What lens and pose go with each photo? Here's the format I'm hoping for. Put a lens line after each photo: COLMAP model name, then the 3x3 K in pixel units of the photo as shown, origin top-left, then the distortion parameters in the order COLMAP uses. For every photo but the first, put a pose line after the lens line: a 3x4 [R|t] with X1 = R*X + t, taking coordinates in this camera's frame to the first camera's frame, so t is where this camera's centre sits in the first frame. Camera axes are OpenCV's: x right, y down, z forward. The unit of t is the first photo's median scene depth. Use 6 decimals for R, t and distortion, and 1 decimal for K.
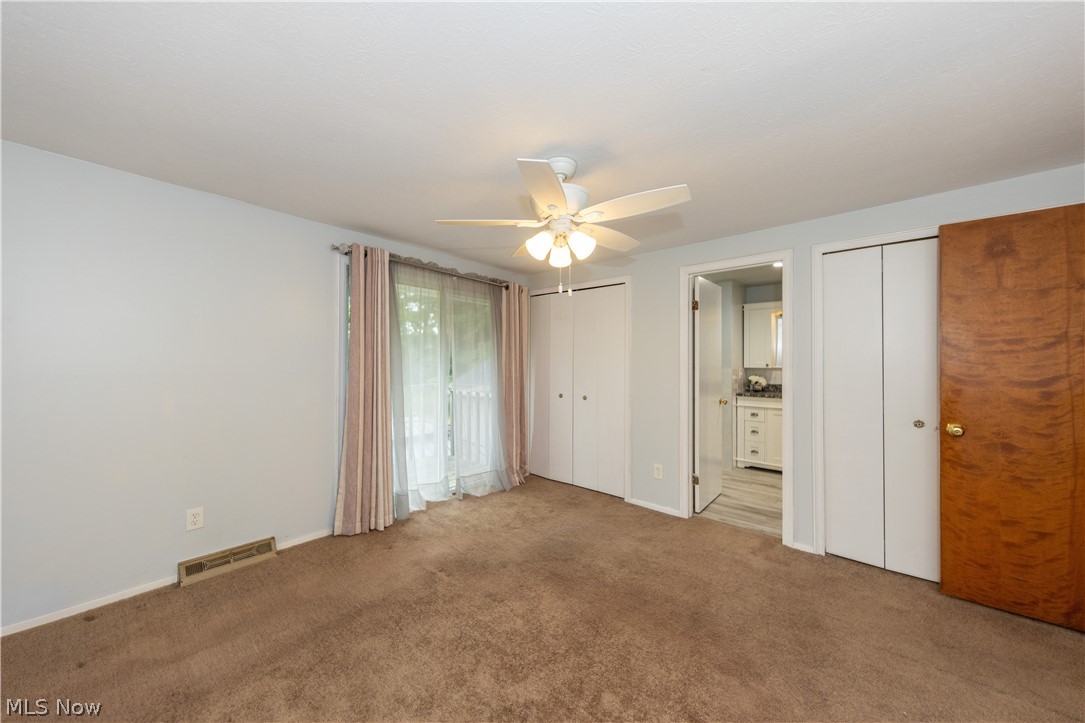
lens RADIAL K [[375.7, 0, 538.0], [0, 375.7, 356.4], [0, 0, 1]] dist [-0.002028, -0.000013]
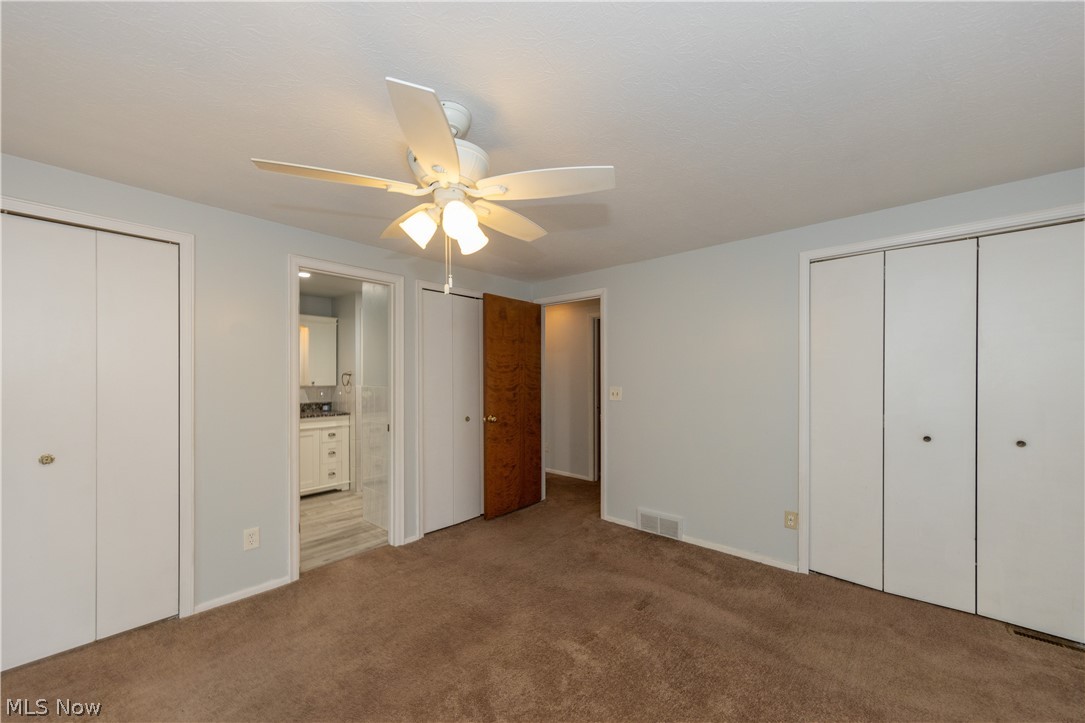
lens RADIAL K [[413.2, 0, 540.0], [0, 413.2, 373.3], [0, 0, 1]] dist [0.001322, 0.000138]
pose [[0.021457, 0.002115, 0.999768, -0.469682], [-0.004218, 0.999989, -0.002025, -0.001900], [-0.999761, -0.004174, 0.021466, 0.486371]]
